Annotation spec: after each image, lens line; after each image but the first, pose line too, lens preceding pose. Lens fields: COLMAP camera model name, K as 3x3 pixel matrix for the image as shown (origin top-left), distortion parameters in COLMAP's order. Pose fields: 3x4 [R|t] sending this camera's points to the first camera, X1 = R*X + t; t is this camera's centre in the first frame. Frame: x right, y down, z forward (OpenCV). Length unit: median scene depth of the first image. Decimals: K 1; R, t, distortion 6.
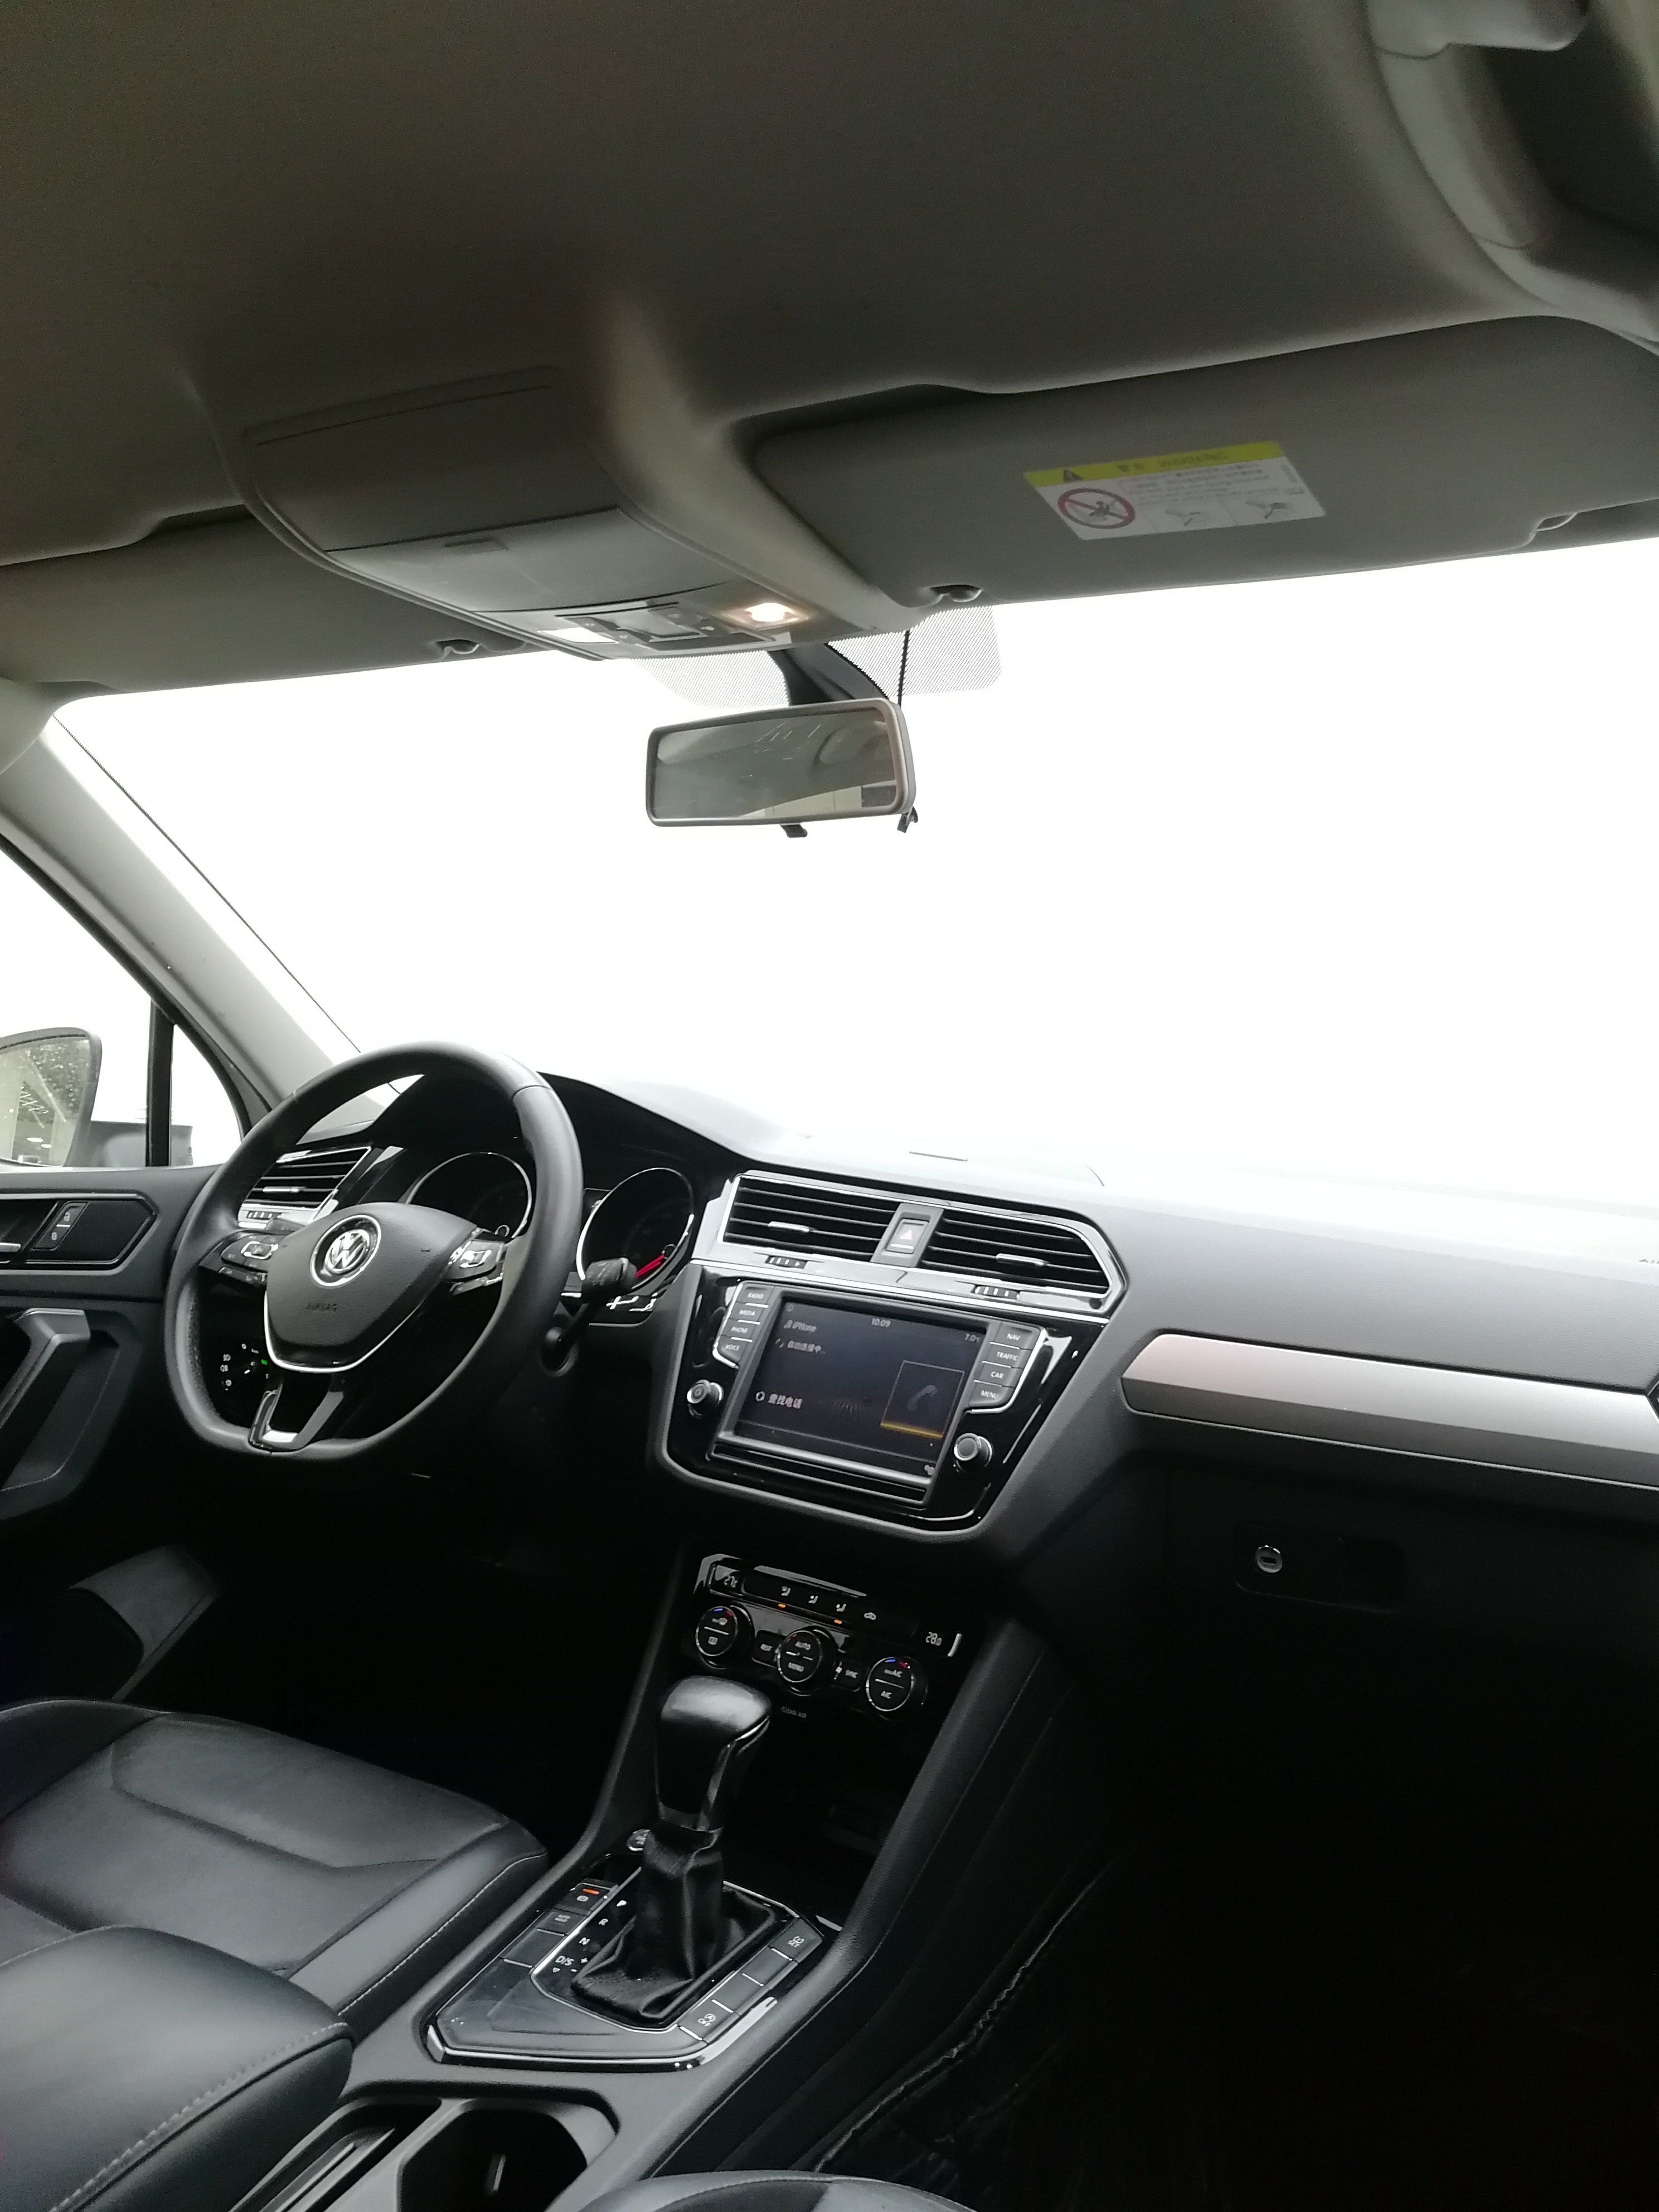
lens RADIAL K [[1757.1, 0, 833.7], [0, 1757.1, 1032.7], [0, 0, 1]] dist [0.117173, -0.268131]
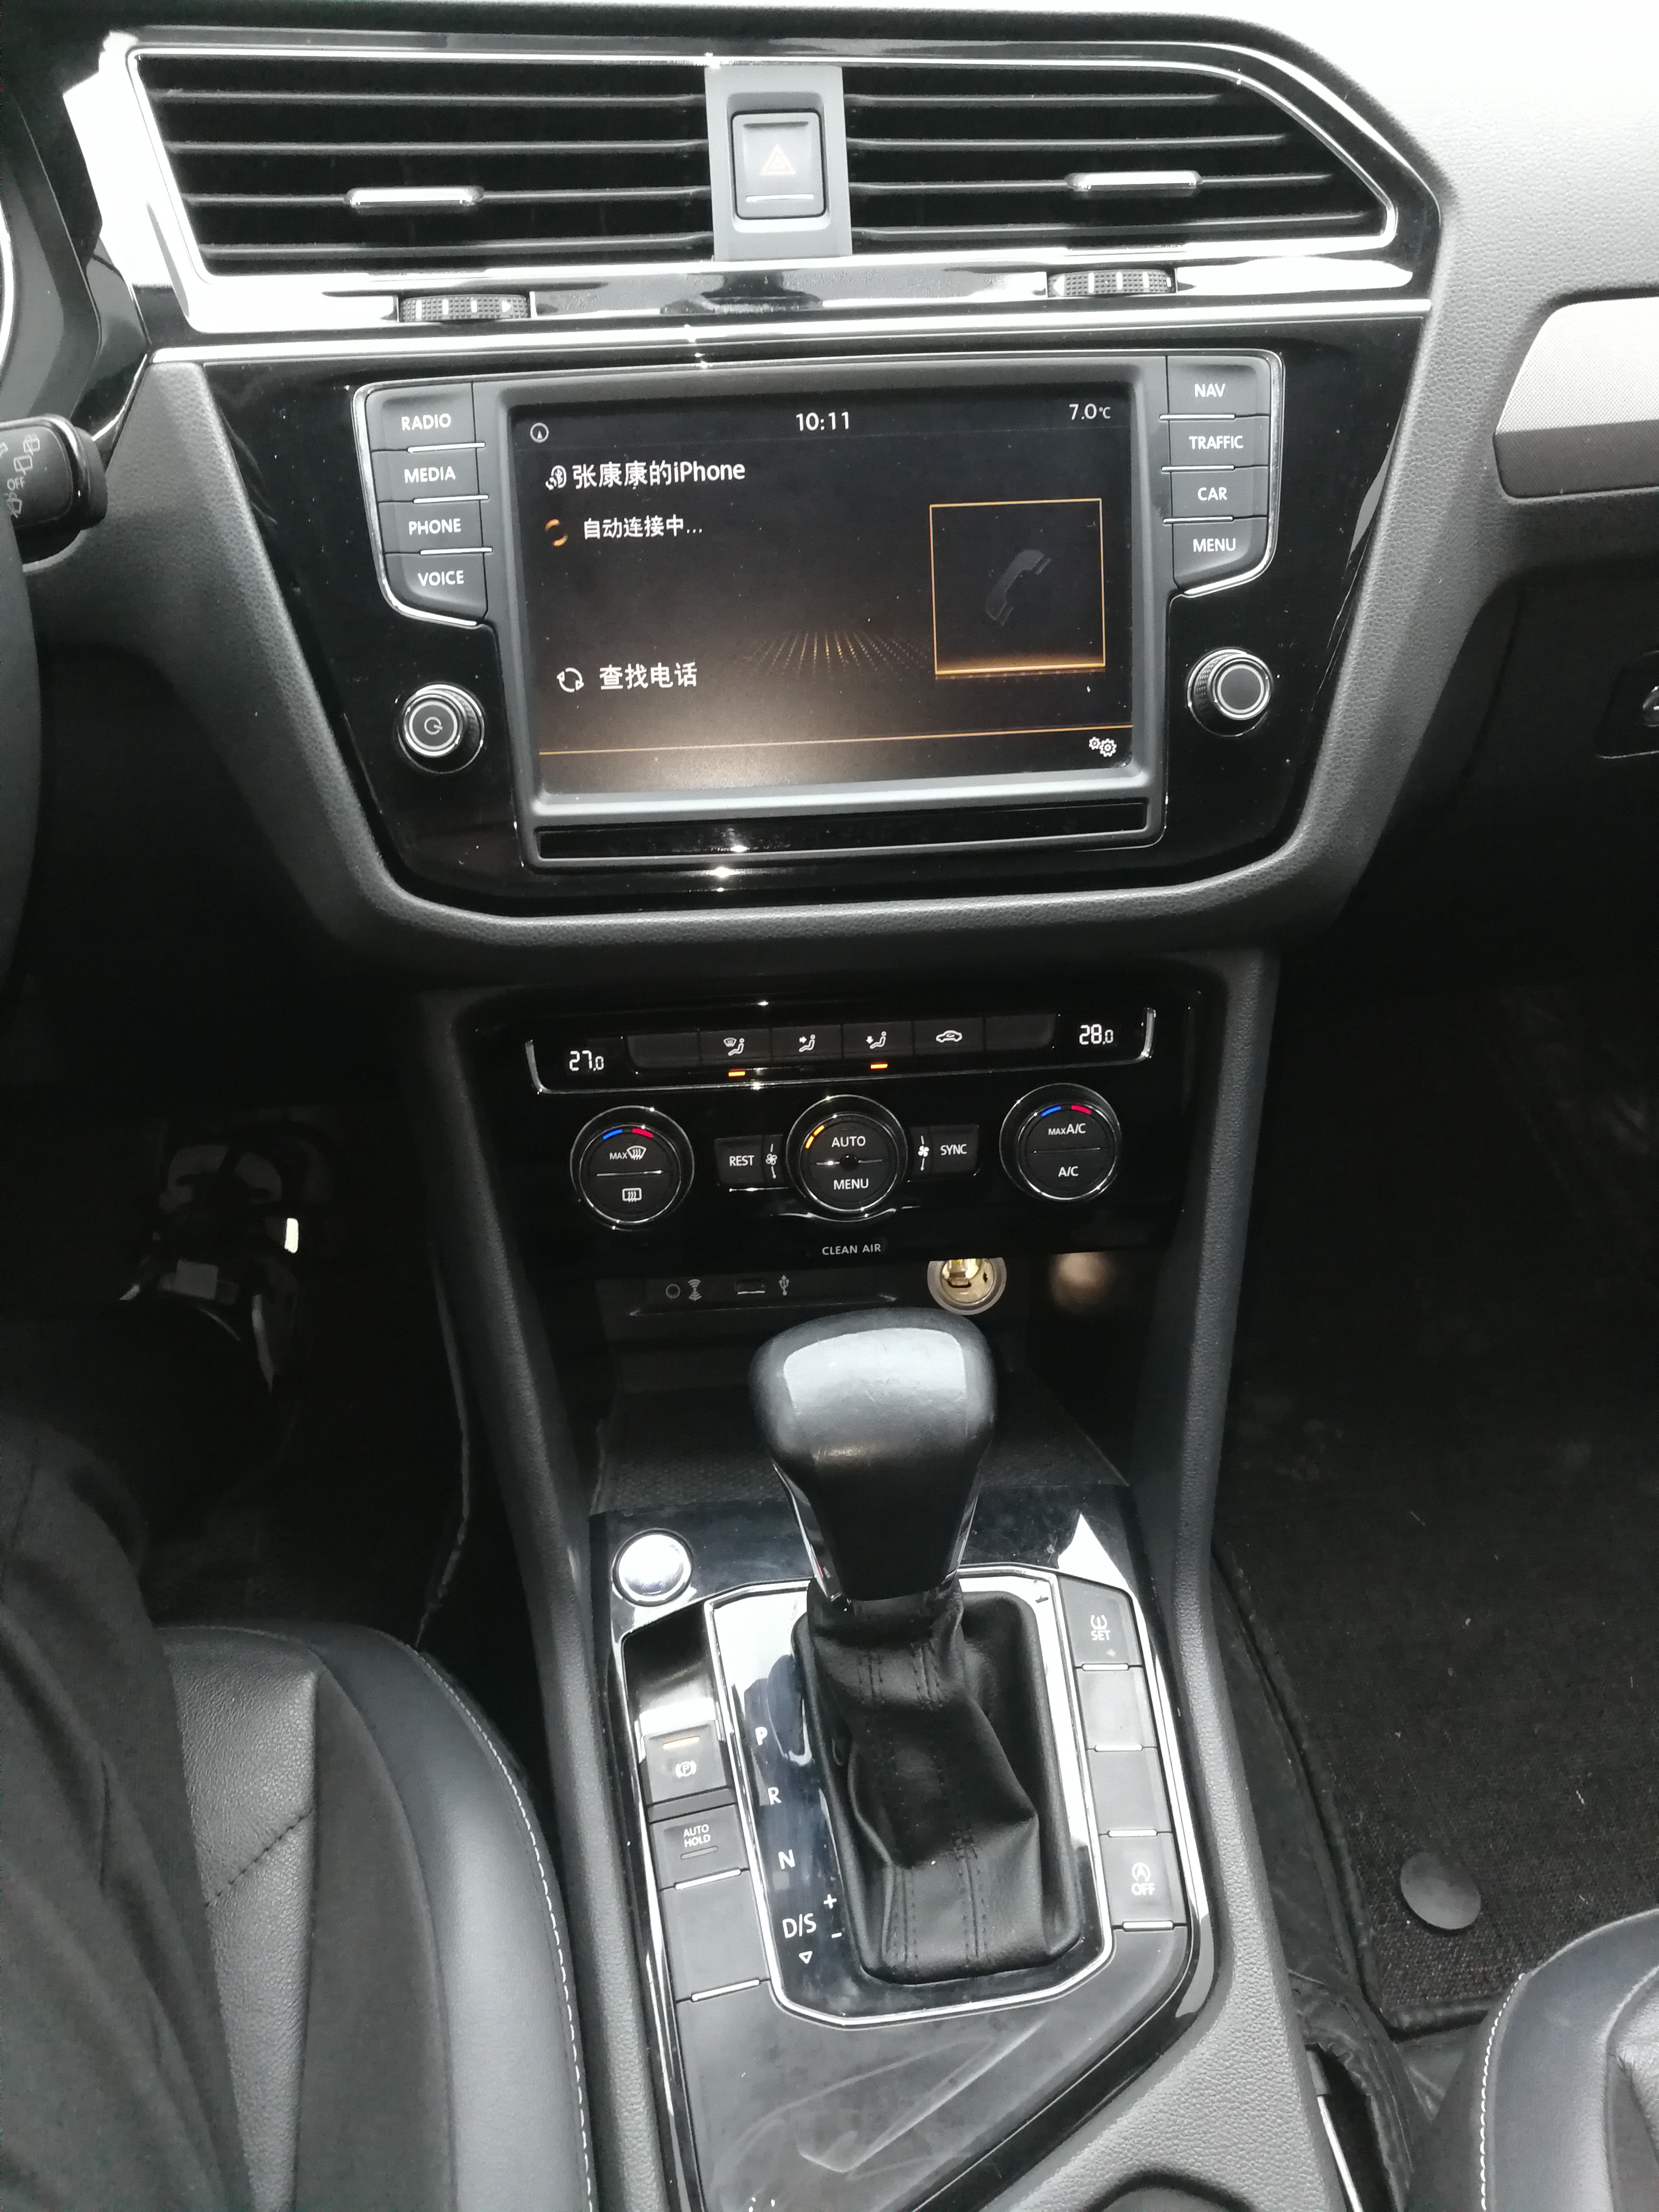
lens RADIAL K [[1721.5, 0, 829.5], [0, 1721.5, 1106.0], [0, 0, 1]] dist [-0.022303, 0.004838]
pose [[0.781393, -0.449135, 0.433247, -0.210502], [0.059942, 0.745072, 0.664285, 0.021155], [-0.621154, -0.493098, 0.609116, 0.680575]]
